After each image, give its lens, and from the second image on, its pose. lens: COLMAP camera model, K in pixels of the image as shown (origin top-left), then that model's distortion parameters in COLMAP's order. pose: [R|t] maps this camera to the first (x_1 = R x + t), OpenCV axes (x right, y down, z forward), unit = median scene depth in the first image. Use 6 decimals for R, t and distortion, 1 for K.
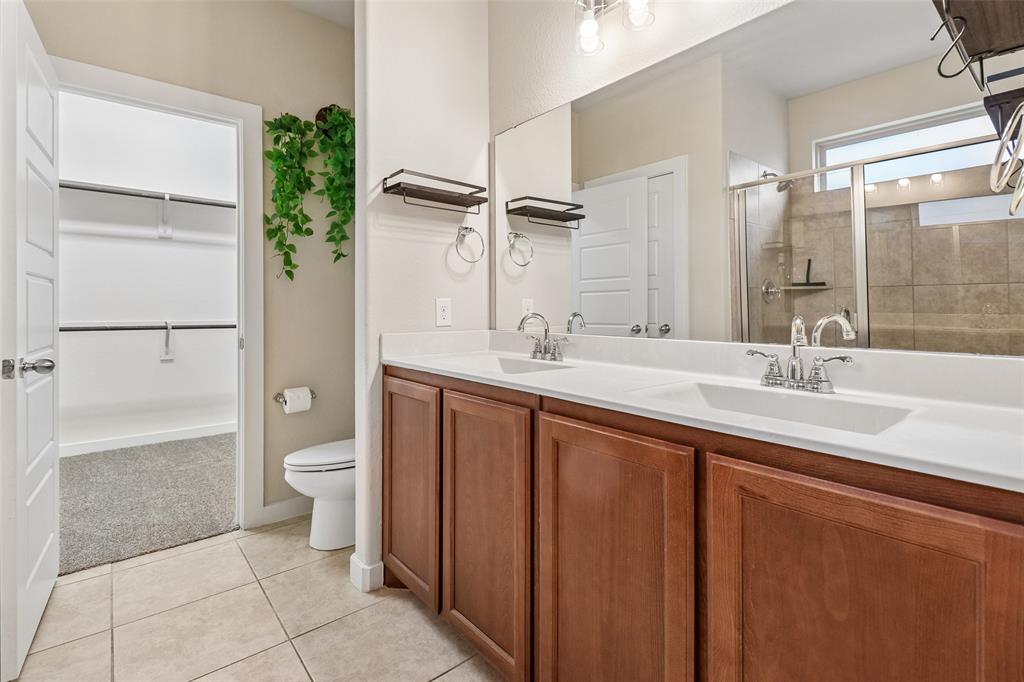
lens RADIAL K [[474.5, 0, 517.2], [0, 474.5, 307.9], [0, 0, 1]] dist [0.022776, -0.013387]
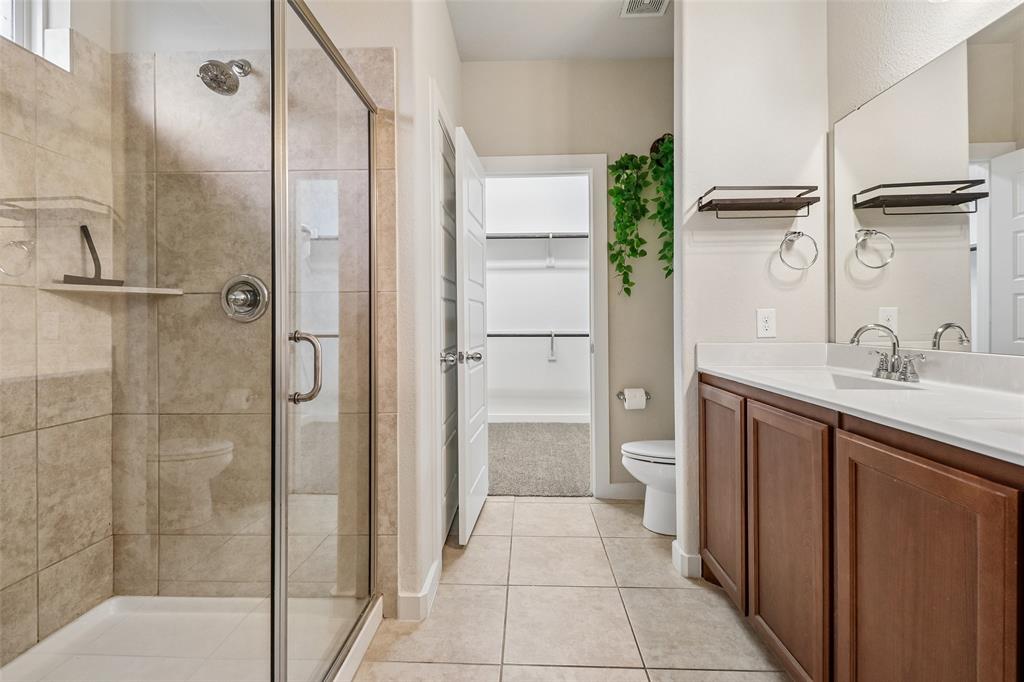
lens RADIAL K [[467.5, 0, 508.7], [0, 467.5, 323.3], [0, 0, 1]] dist [-0.000718, -0.000312]
pose [[0.740142, -0.002207, -0.672446, 0.096496], [0.007793, 0.999956, 0.005295, 0.000143], [0.672405, -0.009160, 0.740127, -0.058647]]
